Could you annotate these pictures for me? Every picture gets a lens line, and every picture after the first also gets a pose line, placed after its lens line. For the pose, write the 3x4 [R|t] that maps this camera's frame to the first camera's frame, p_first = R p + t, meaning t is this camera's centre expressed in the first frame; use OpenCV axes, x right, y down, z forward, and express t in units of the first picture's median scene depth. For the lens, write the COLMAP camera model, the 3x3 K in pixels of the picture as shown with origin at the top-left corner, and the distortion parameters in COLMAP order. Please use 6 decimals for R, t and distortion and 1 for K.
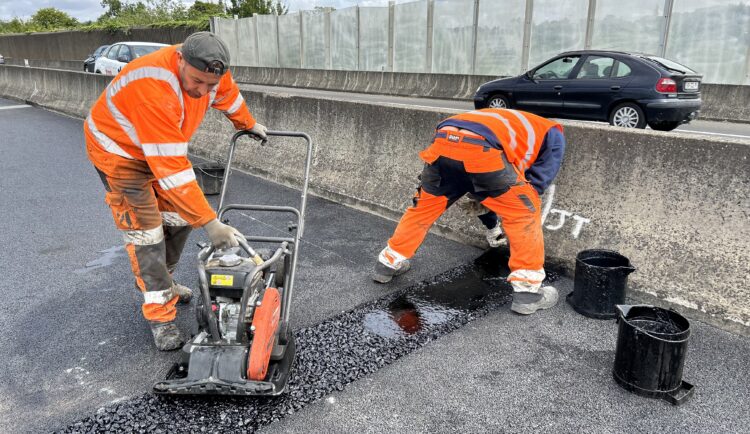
lens RADIAL K [[560.1, 0, 377.1], [0, 560.1, 216.5], [0, 0, 1]] dist [0.047035, -0.054187]
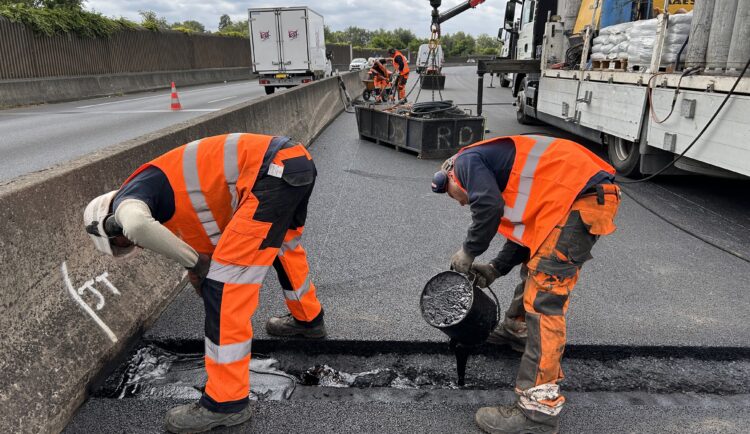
lens RADIAL K [[560.1, 0, 379.7], [0, 560.1, 216.2], [0, 0, 1]] dist [0.047035, -0.054187]
pose [[-0.755647, -0.187865, 0.627459, -0.442150], [0.176970, 0.863791, 0.471749, -0.387088], [-0.630618, 0.467517, -0.619474, 1.204954]]
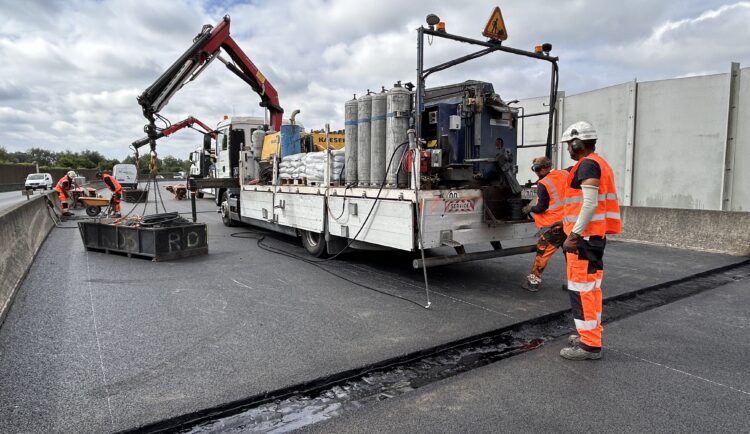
lens RADIAL K [[454.4, 0, 367.1], [0, 454.4, 217.1], [0, 0, 1]] dist [-0.001012, -0.004036]
pose [[-0.991155, -0.011215, 0.132235, -0.364036], [0.039403, 0.926622, 0.373924, -0.451143], [-0.126725, 0.375827, -0.917984, 1.355700]]
